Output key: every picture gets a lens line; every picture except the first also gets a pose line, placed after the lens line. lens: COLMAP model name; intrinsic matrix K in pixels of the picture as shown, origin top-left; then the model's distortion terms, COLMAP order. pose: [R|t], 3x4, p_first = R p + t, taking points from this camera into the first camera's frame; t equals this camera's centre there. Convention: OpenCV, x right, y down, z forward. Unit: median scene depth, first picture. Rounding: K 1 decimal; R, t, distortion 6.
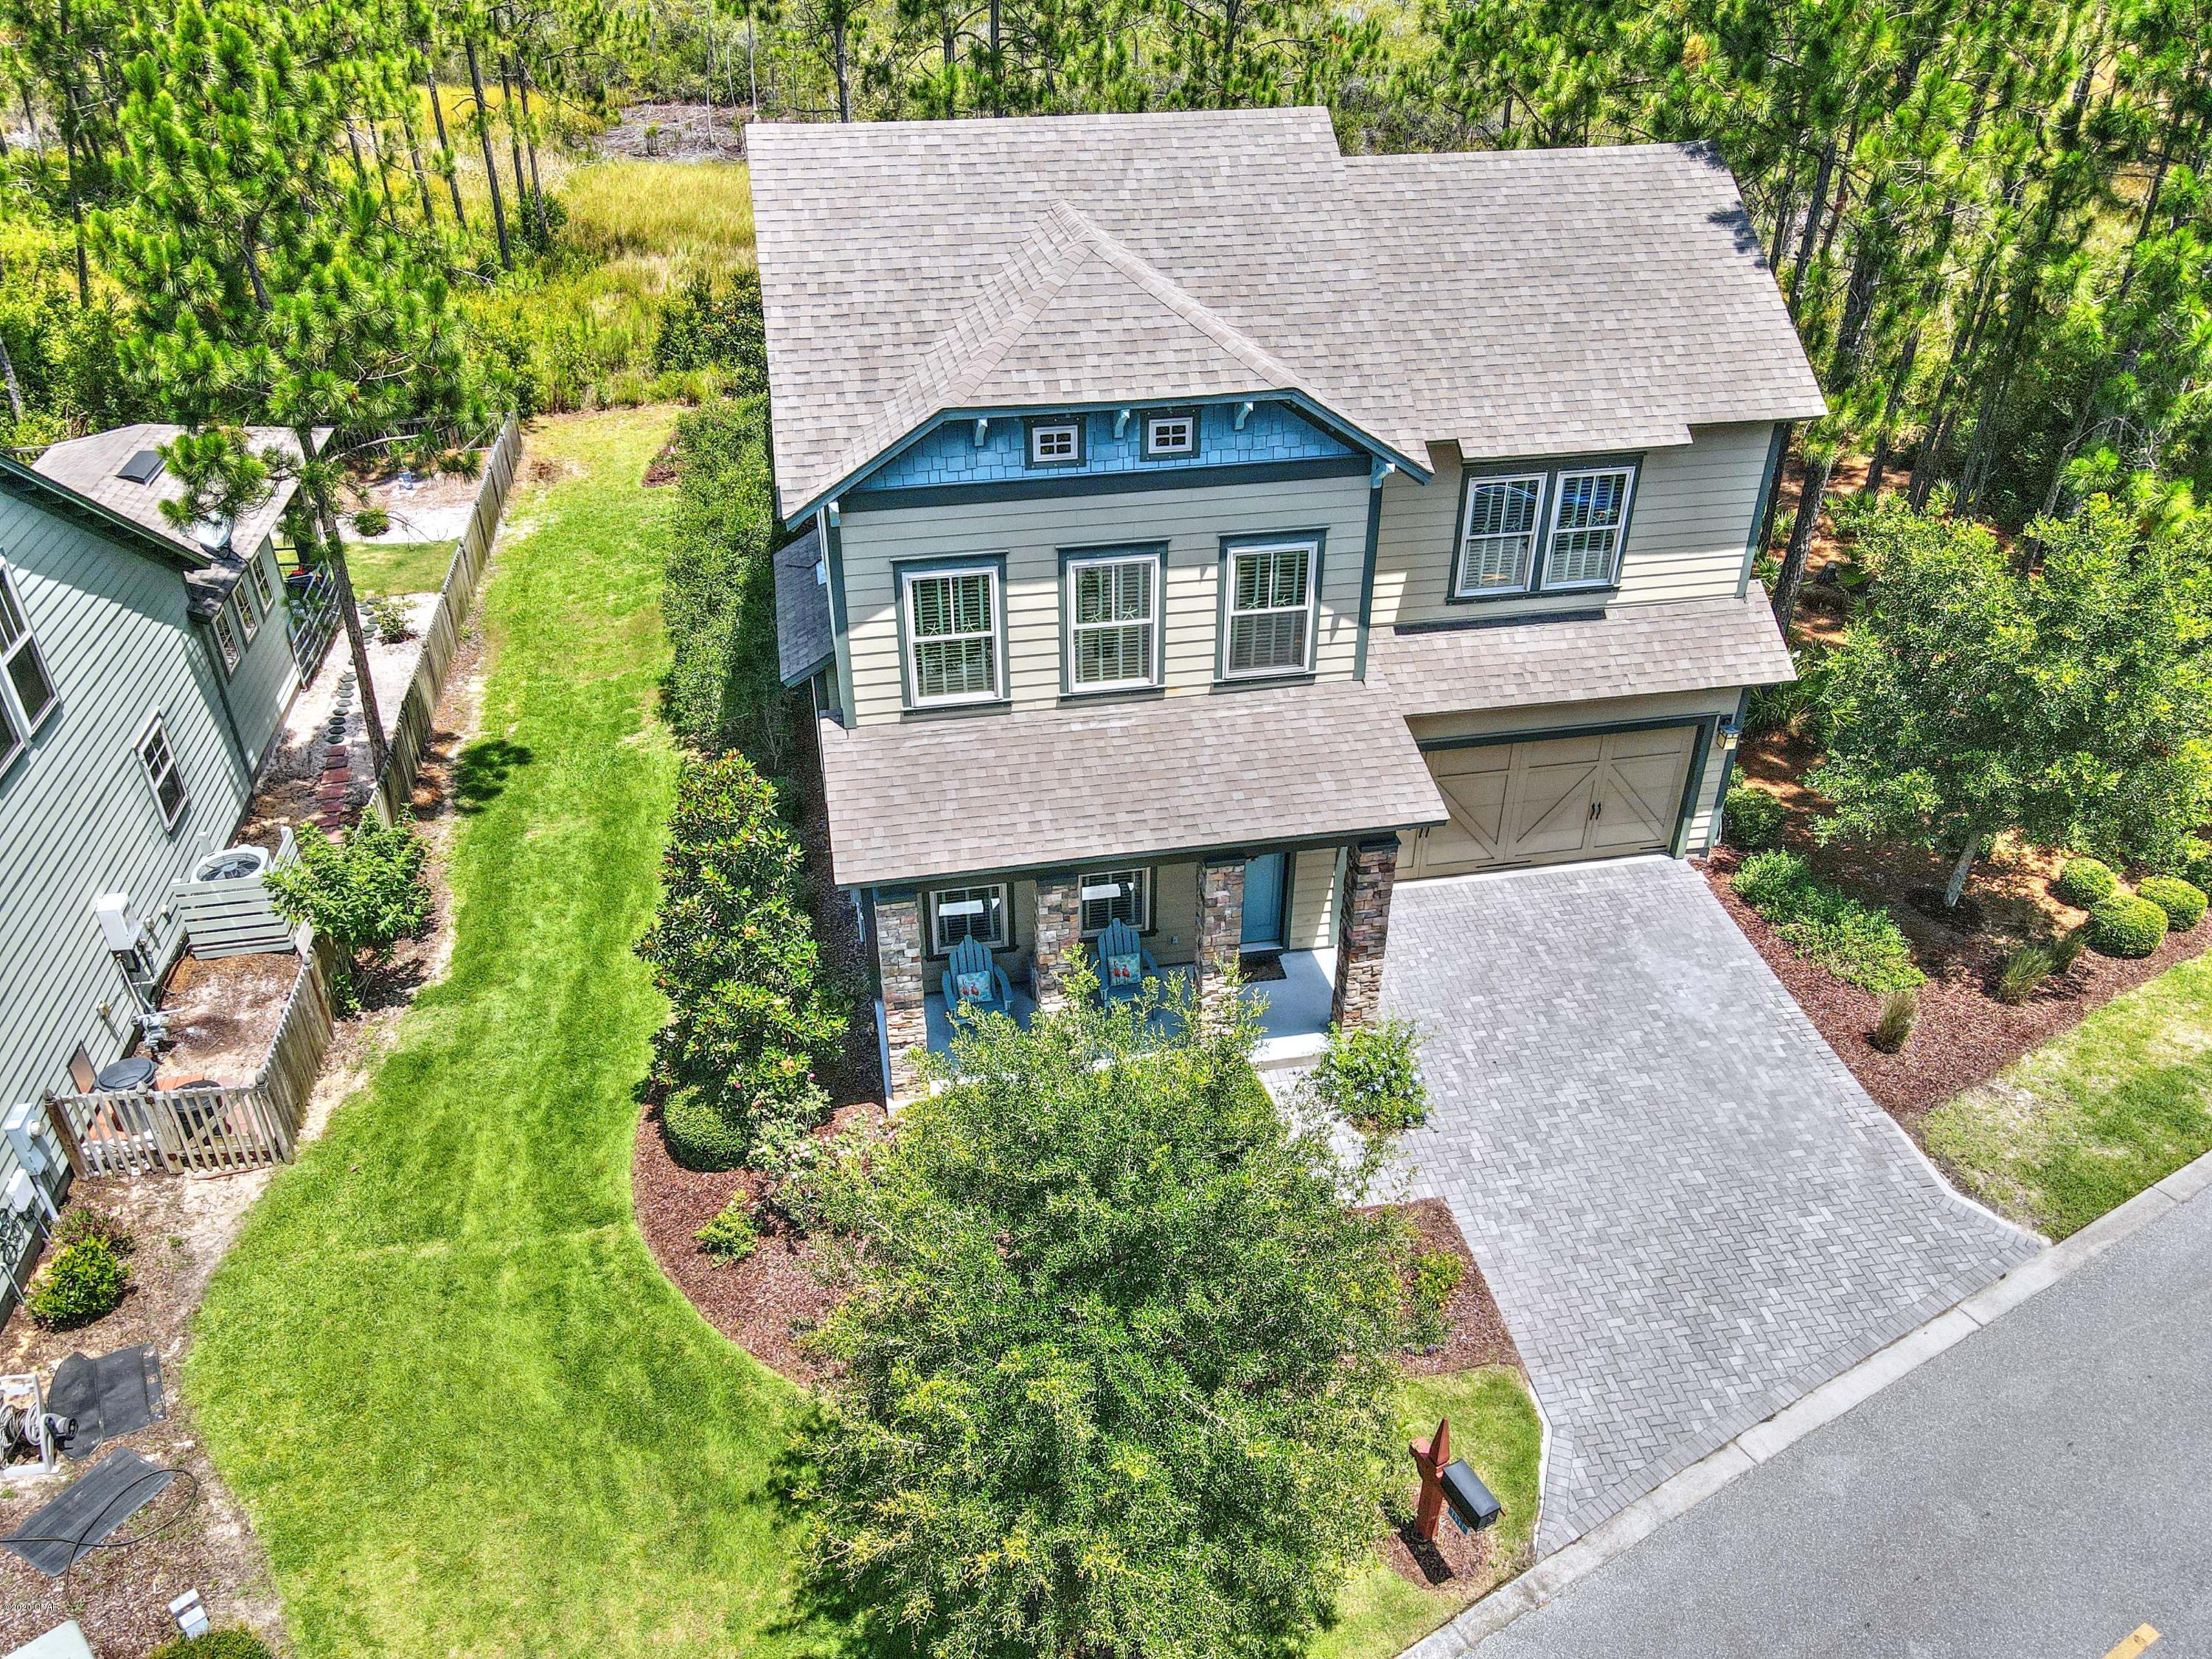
lens RADIAL K [[1633.4, 0, 1086.6], [0, 1633.4, 859.0], [0, 0, 1]] dist [-0.008776, 0.044575]
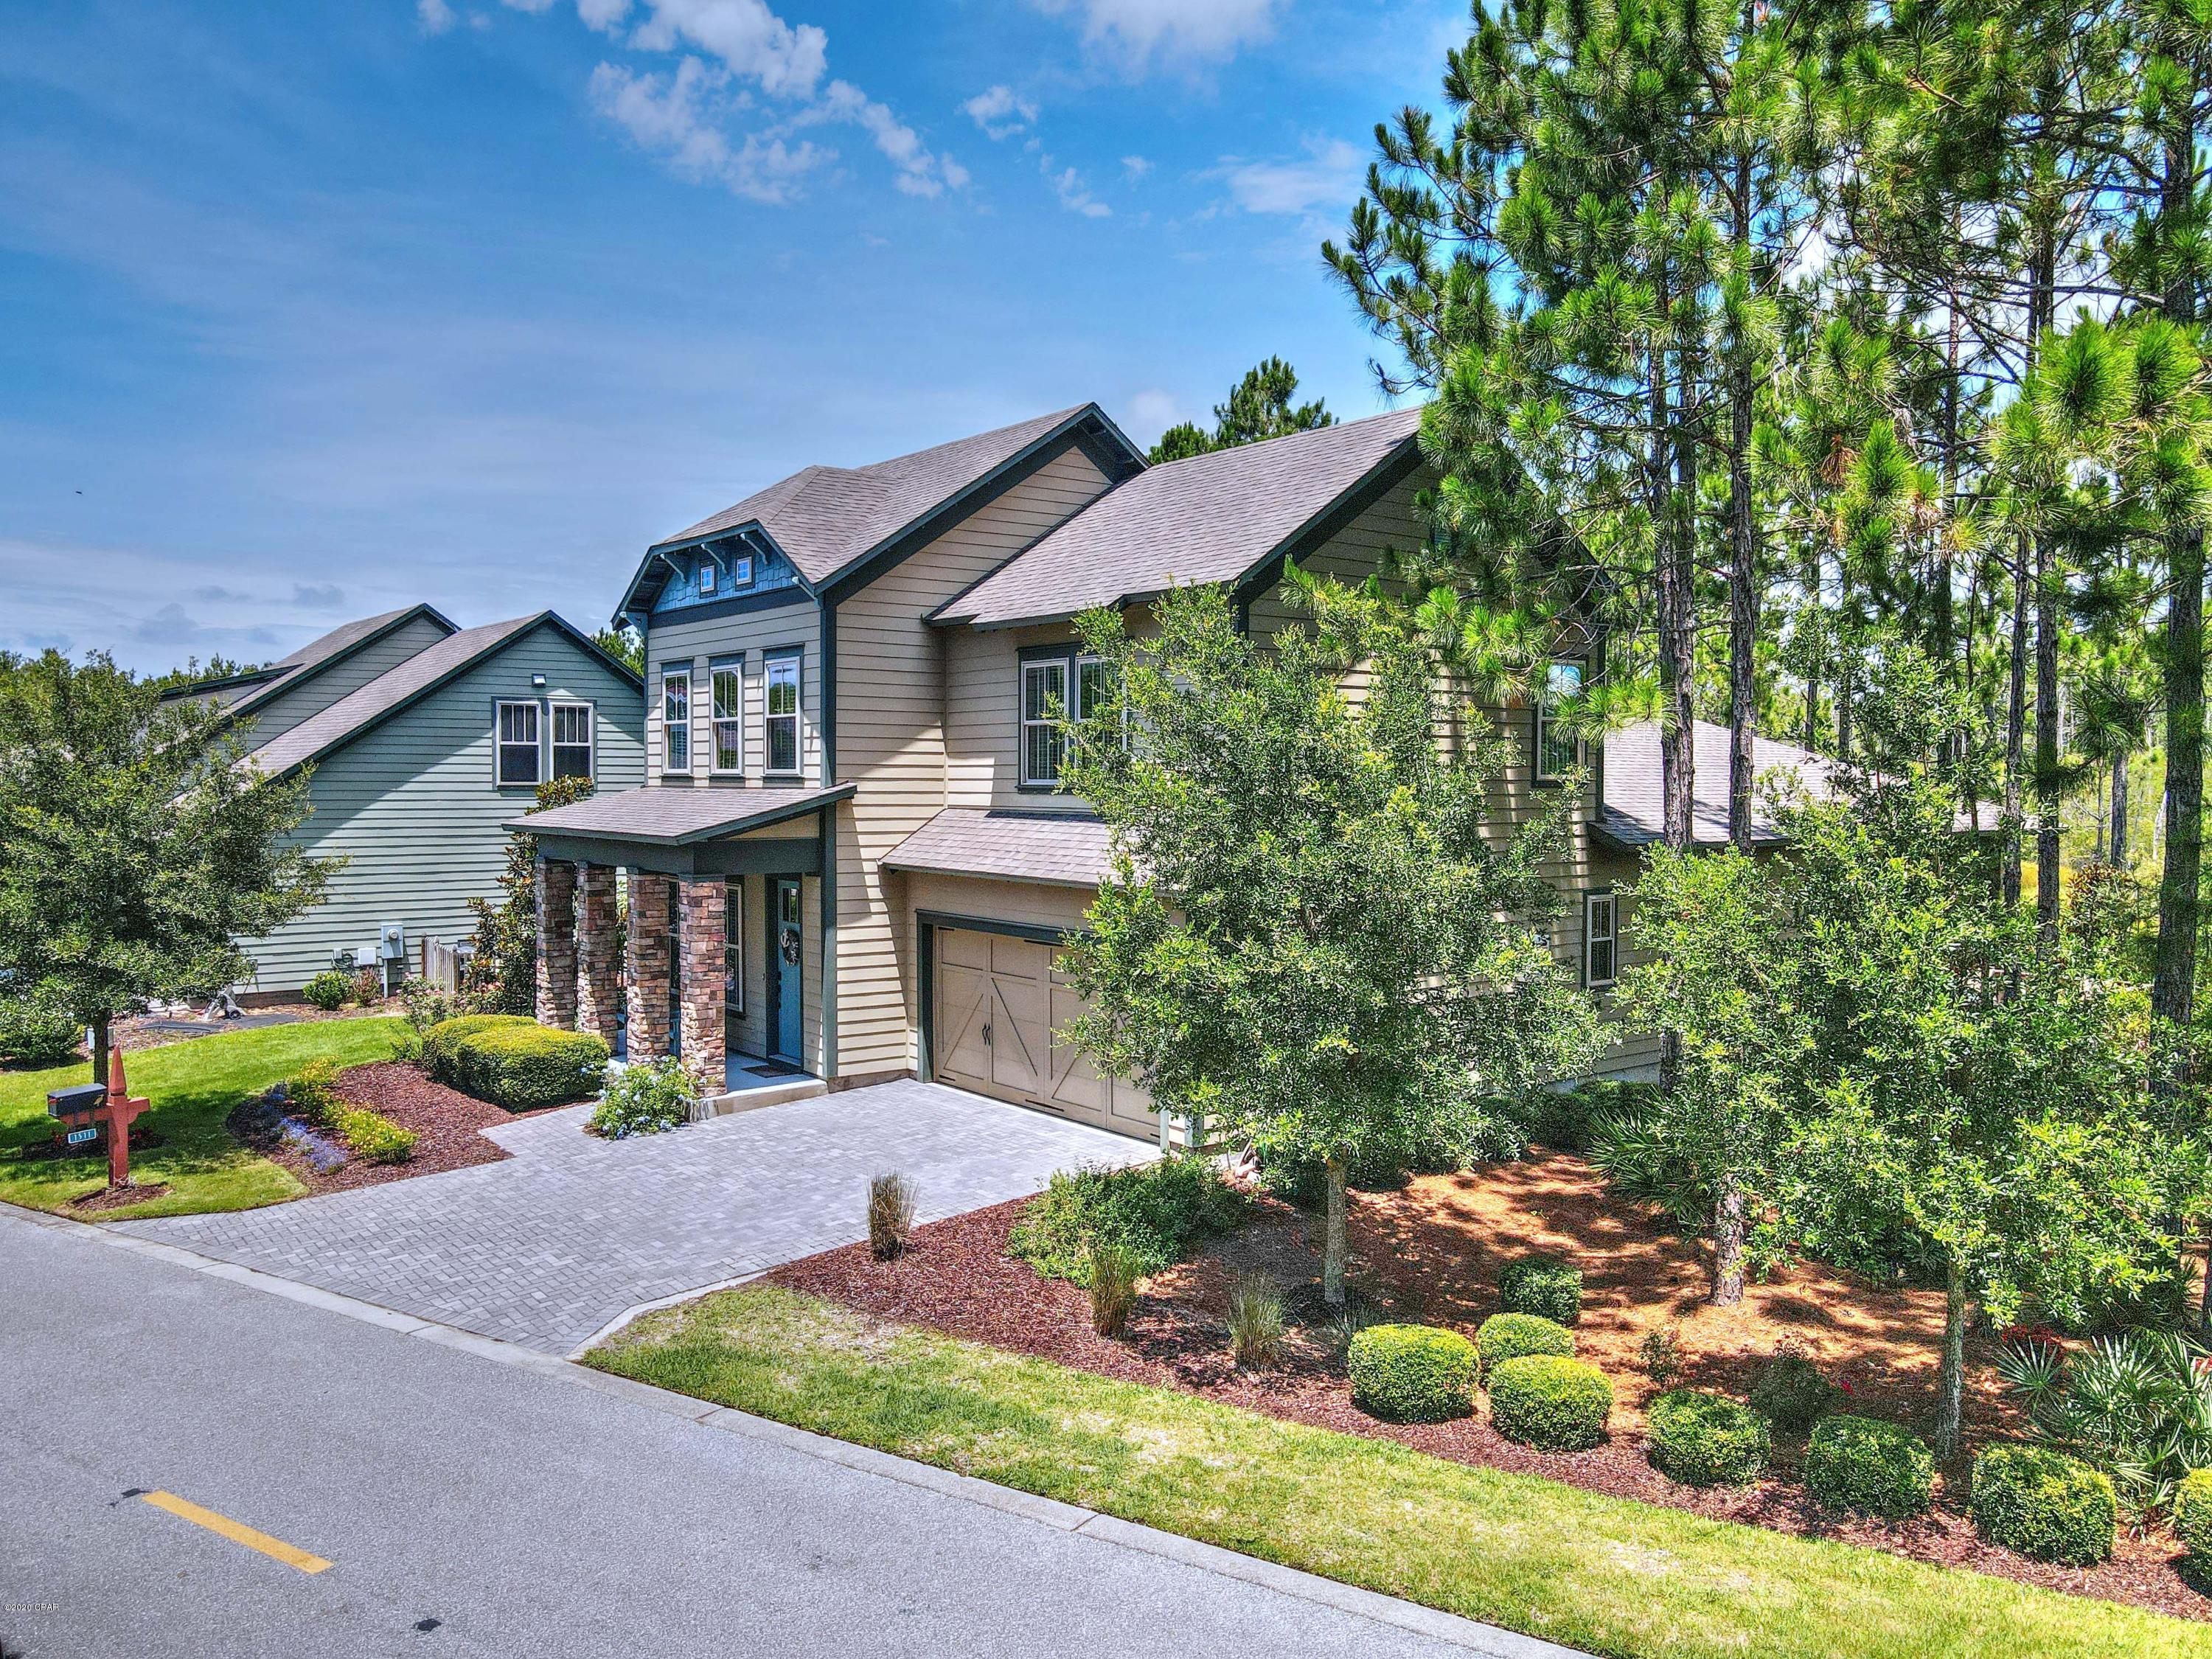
lens RADIAL K [[1633.4, 0, 1086.6], [0, 1633.4, 859.0], [0, 0, 1]] dist [-0.008776, 0.044575]
pose [[0.452986, 0.051248, -0.890043, 1.327300], [-0.497042, 0.843306, -0.204412, 0.075976], [0.740103, 0.534985, 0.407478, 0.736632]]
